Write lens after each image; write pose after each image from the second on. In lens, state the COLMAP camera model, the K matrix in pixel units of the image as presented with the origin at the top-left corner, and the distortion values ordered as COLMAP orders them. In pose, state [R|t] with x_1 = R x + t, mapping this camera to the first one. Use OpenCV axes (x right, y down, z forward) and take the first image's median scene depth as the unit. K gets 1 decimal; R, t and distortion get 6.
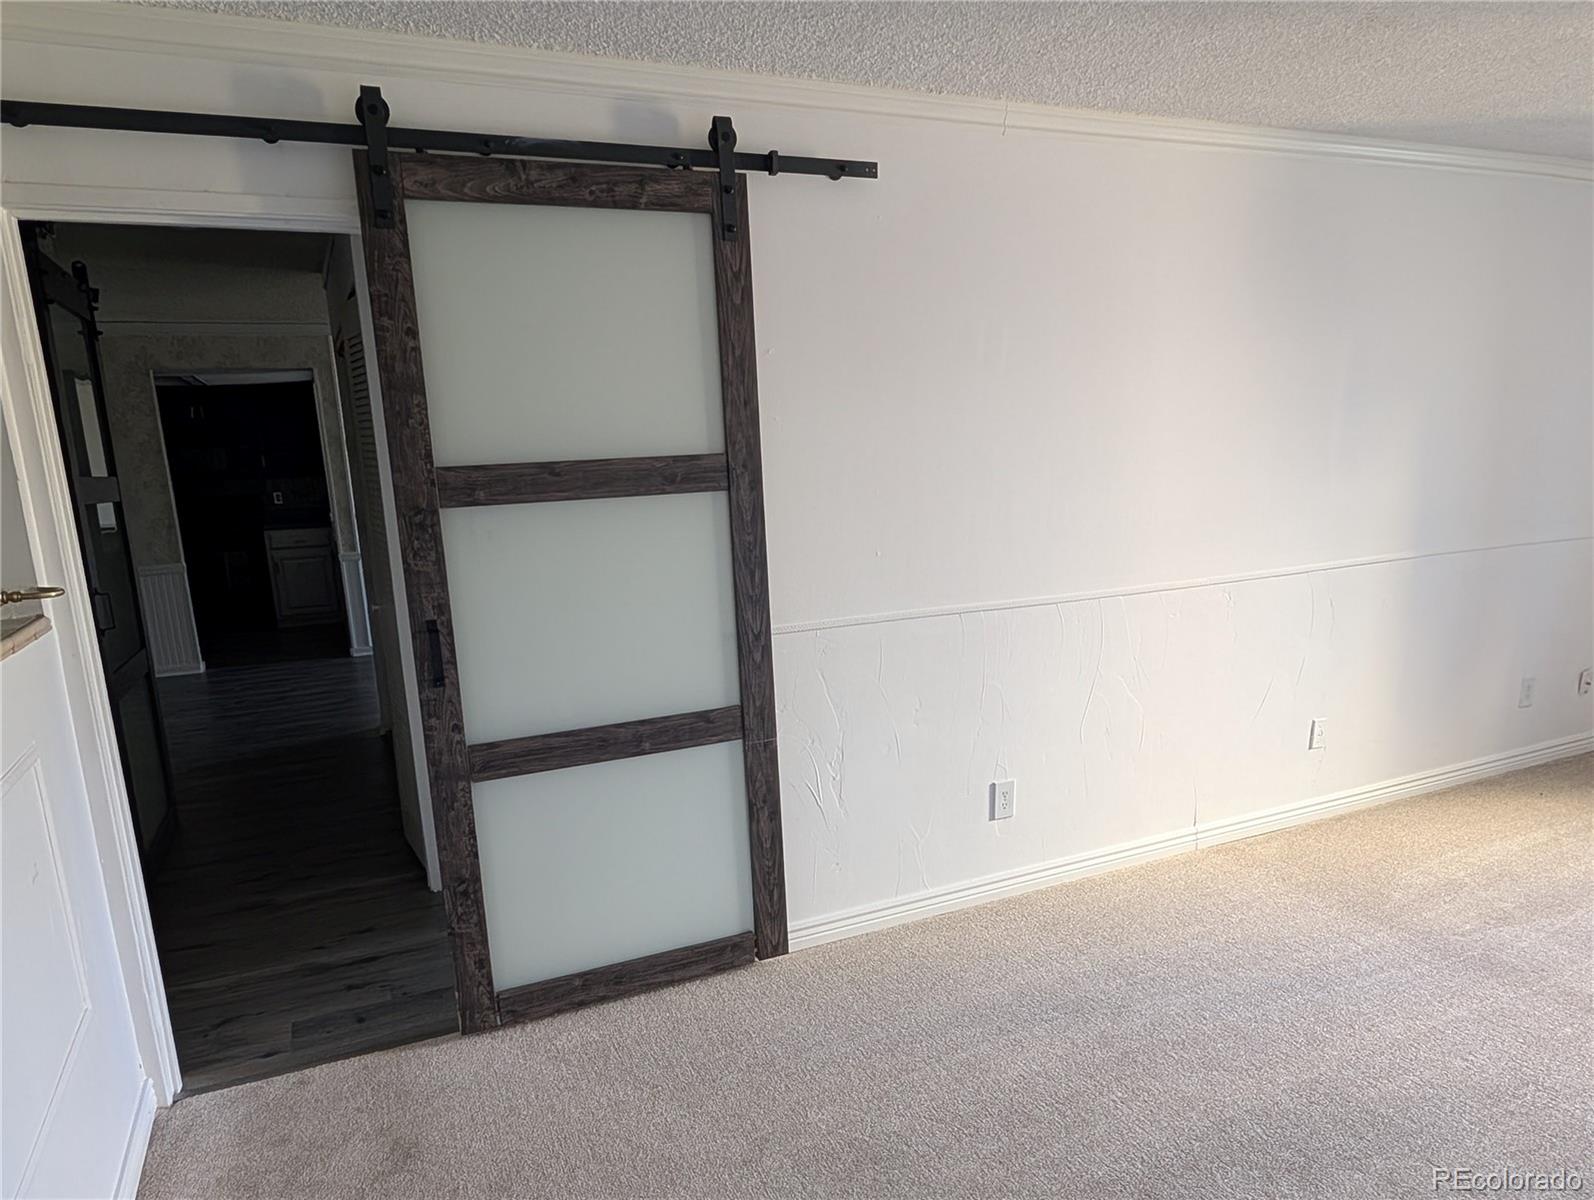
lens RADIAL K [[1058.6, 0, 797.6], [0, 1058.6, 675.5], [0, 0, 1]] dist [-0.002076, -0.001075]
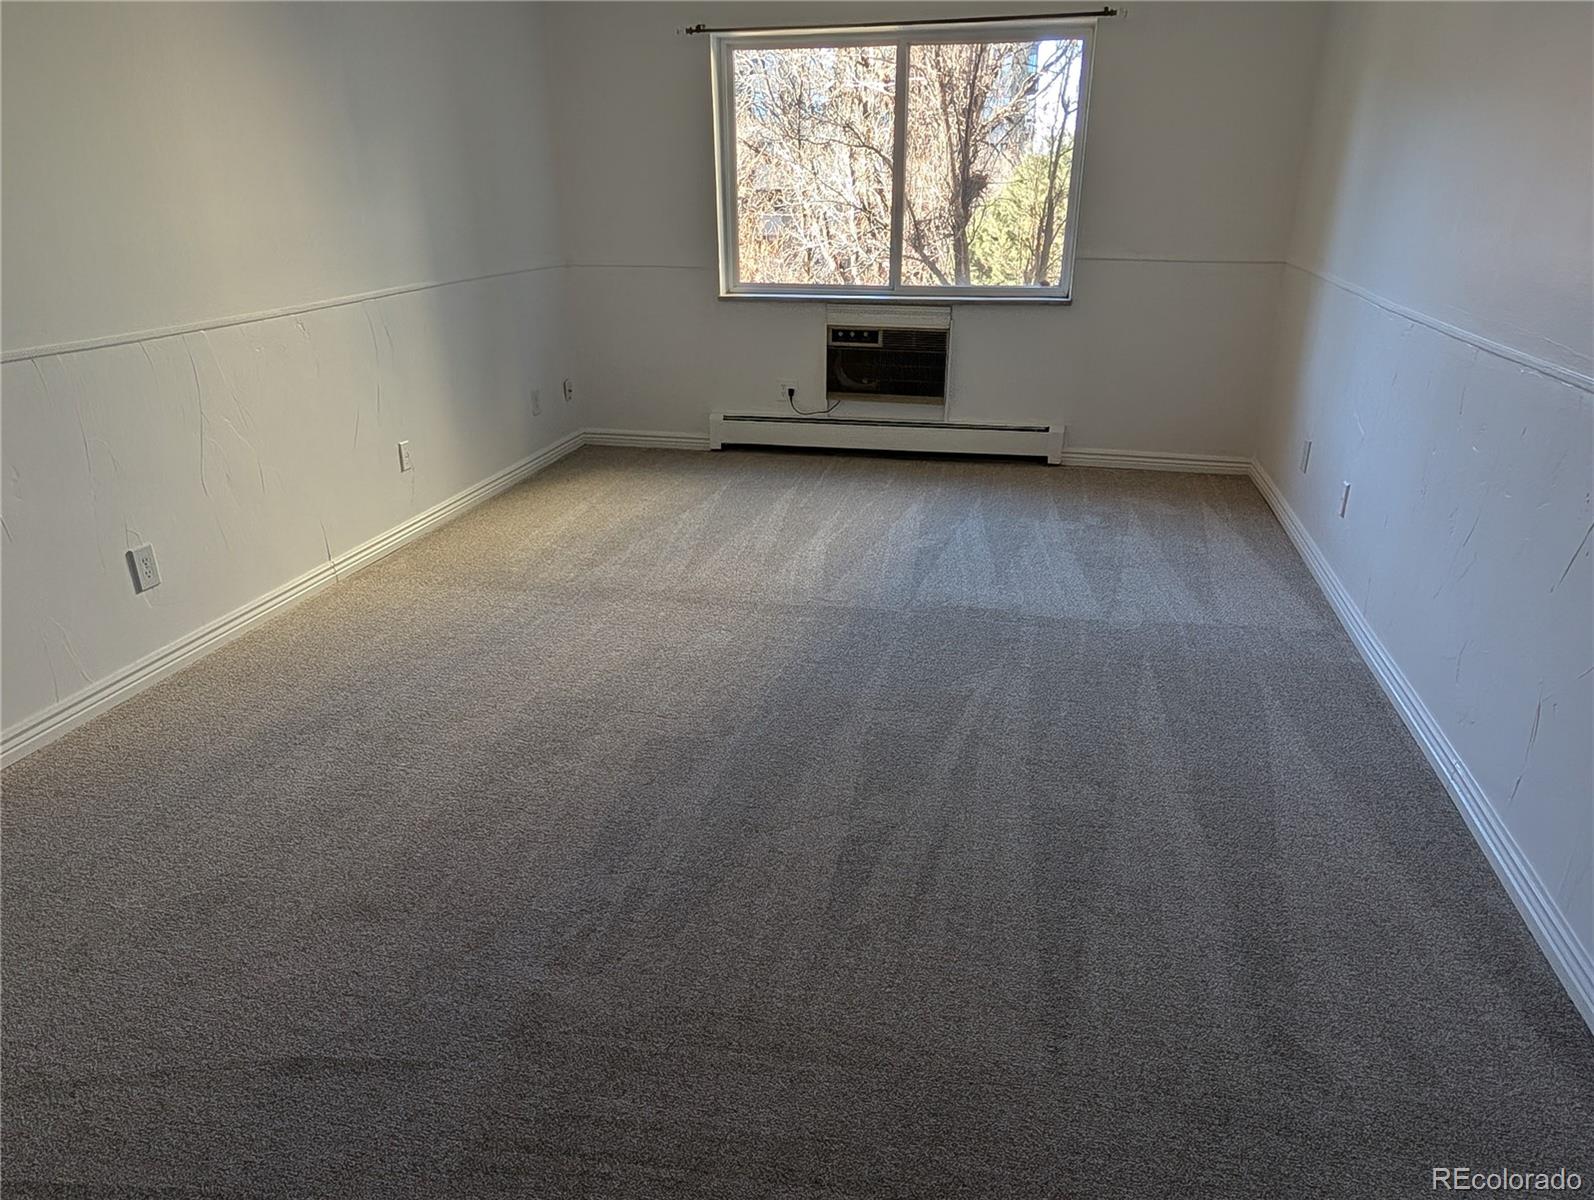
lens RADIAL K [[1058.6, 0, 797.6], [0, 1058.6, 675.5], [0, 0, 1]] dist [-0.002076, -0.001075]
pose [[0.605918, -0.305153, 0.734674, -0.164433], [0.154356, 0.951051, 0.267723, 0.048166], [-0.780409, -0.048816, 0.623361, -0.015922]]
